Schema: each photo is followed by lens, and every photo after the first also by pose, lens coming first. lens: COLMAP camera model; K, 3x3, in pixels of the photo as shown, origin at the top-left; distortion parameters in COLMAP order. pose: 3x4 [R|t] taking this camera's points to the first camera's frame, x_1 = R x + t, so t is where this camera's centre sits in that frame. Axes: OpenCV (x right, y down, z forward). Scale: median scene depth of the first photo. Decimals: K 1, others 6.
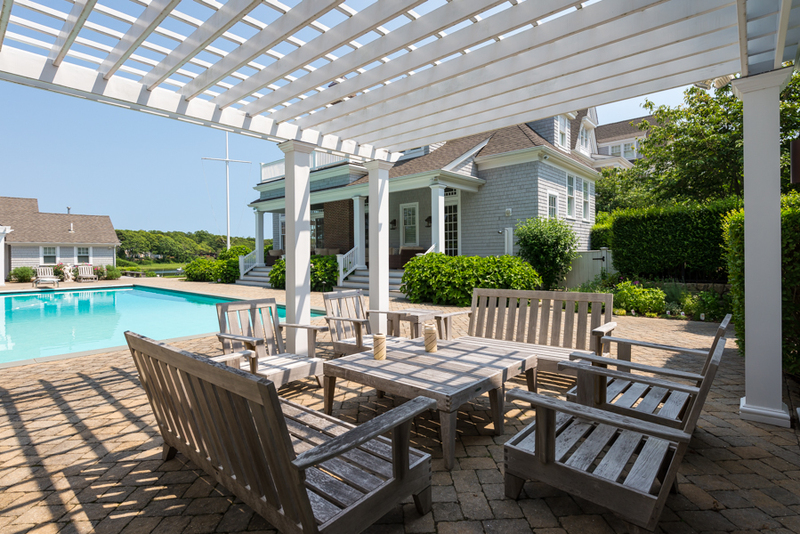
lens RADIAL K [[386.3, 0, 401.9], [0, 386.3, 262.4], [0, 0, 1]] dist [-0.002597, -0.004161]
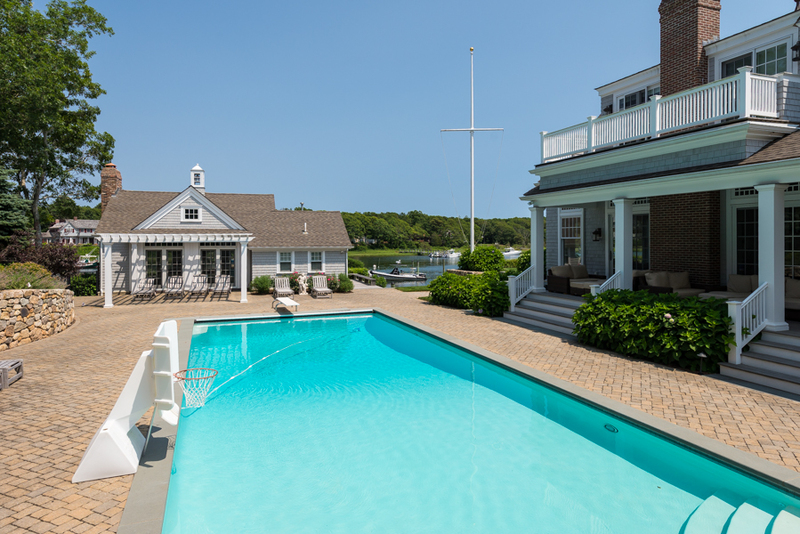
lens RADIAL K [[498.9, 0, 403.8], [0, 498.9, 244.1], [0, 0, 1]] dist [0.004306, -0.003906]
pose [[0.879782, 0.007688, -0.475315, -0.154082], [-0.010142, 0.999945, -0.002600, -0.059510], [0.475269, 0.007108, 0.879812, 0.142802]]
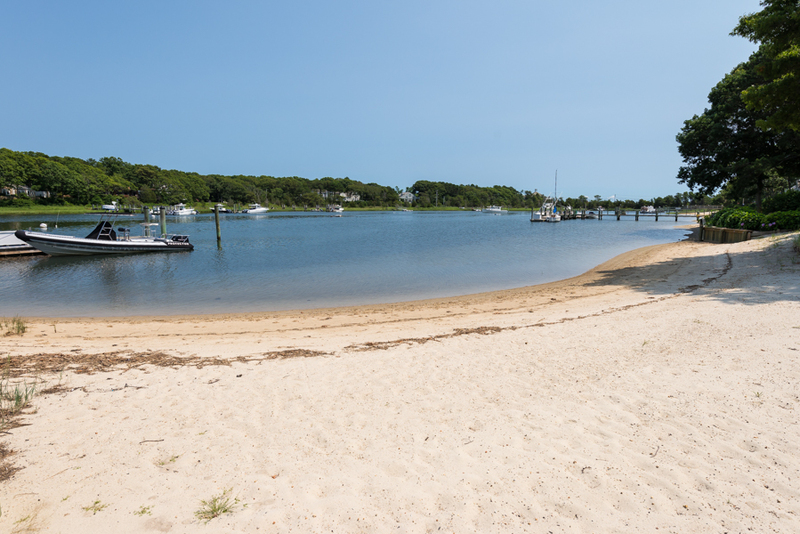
lens RADIAL K [[453.5, 0, 406.9], [0, 453.5, 268.7], [0, 0, 1]] dist [0.012412, -0.000597]
pose [[0.994481, 0.001092, 0.104915, -1.133545], [-0.013885, 0.992521, 0.121285, 0.057742], [-0.103998, -0.122073, 0.987058, 1.794534]]
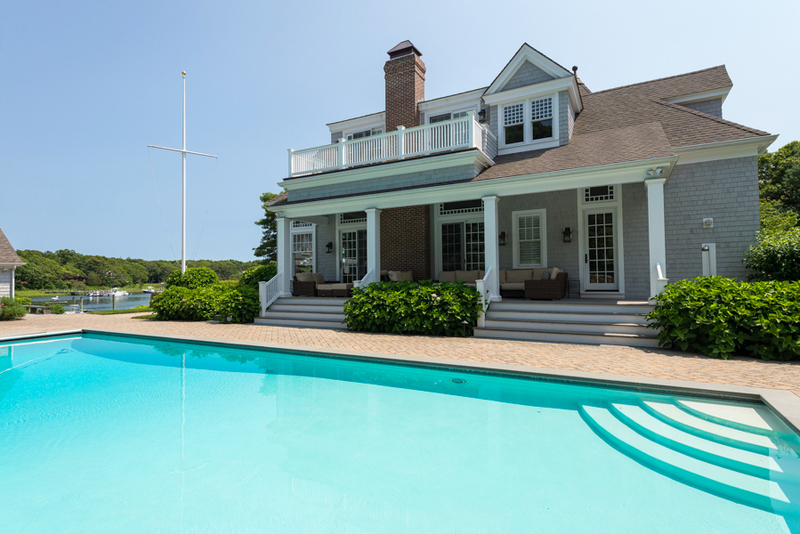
lens RADIAL K [[403.1, 0, 394.4], [0, 403.1, 267.9], [0, 0, 1]] dist [0.006324, -0.002972]
pose [[0.976347, 0.003482, 0.216182, -0.304743], [0.006416, 0.998964, -0.045063, -0.006751], [-0.216115, 0.045384, 0.975313, 0.229848]]
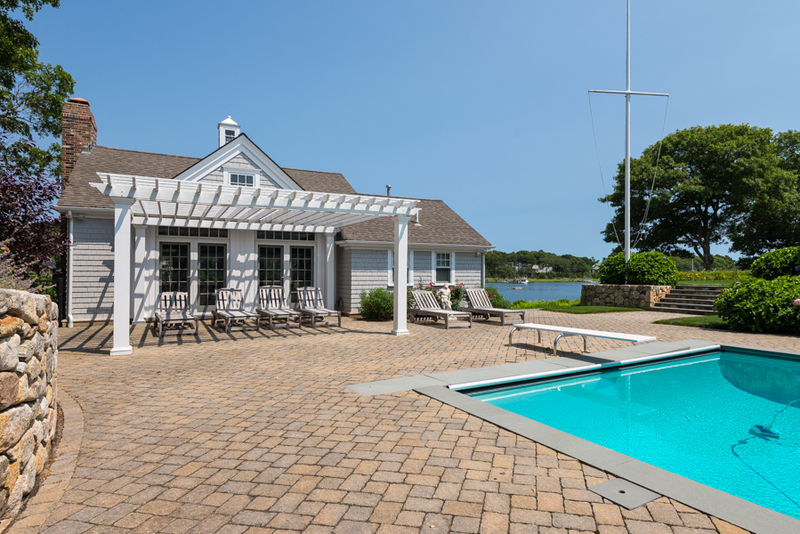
lens RADIAL K [[453.5, 0, 415.3], [0, 453.5, 272.0], [0, 0, 1]] dist [0.012412, -0.000597]
pose [[0.950077, 0.011564, -0.311801, -0.720512], [-0.017057, 0.999744, -0.014895, -0.001792], [0.311549, 0.019470, 0.950031, 0.417315]]
